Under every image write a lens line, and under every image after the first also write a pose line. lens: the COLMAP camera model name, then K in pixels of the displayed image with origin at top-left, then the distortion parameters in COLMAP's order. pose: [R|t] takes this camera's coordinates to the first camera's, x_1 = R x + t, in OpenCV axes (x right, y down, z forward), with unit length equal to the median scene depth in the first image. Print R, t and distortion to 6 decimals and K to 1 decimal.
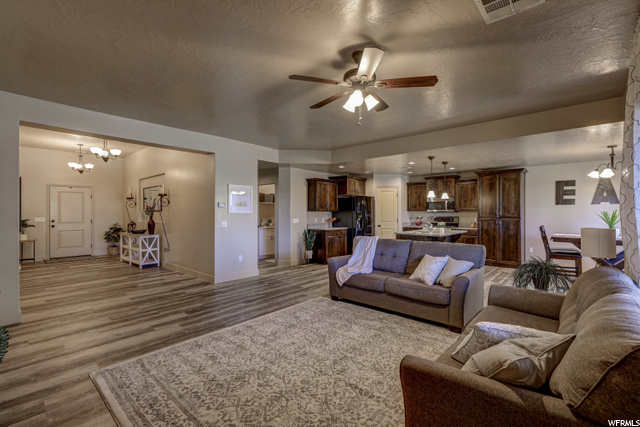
lens RADIAL K [[287.7, 0, 320.0], [0, 287.7, 213.5], [0, 0, 1]] dist [0.001414, 0.000459]
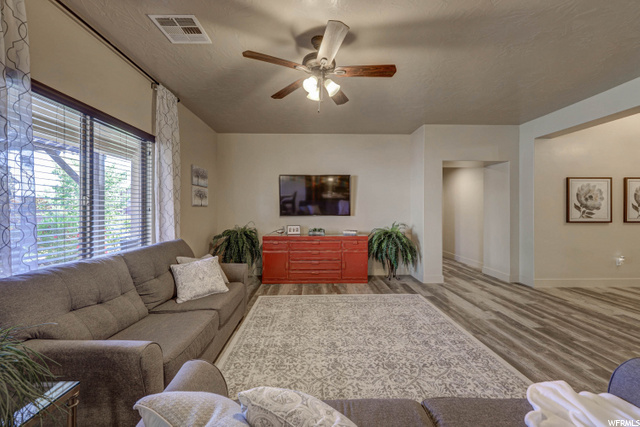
lens RADIAL K [[265.4, 0, 320.0], [0, 265.4, 213.5], [0, 0, 1]] dist [0.002563, 0.000079]
pose [[-0.728132, 0.006760, -0.685403, 0.484820], [-0.003115, 0.999908, 0.013172, 0.013508], [0.685429, 0.011726, -0.728045, 1.072636]]
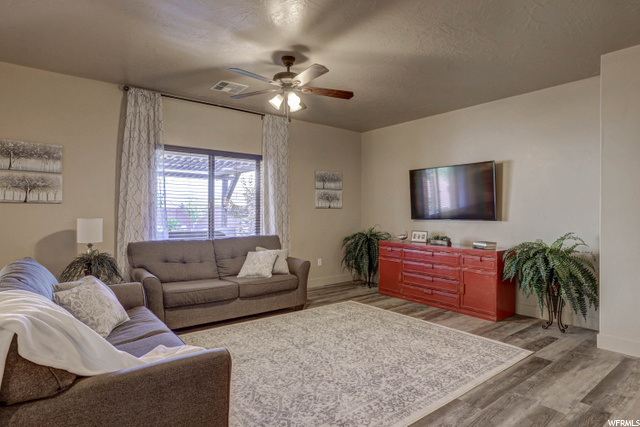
lens RADIAL K [[359.5, 0, 320.0], [0, 359.5, 213.5], [0, 0, 1]] dist [-0.000395, -0.000083]
pose [[-0.984422, -0.005928, 0.175723, -0.141620], [-0.004735, 0.999963, 0.007206, 0.011531], [-0.175759, 0.006261, -0.984413, 1.493857]]
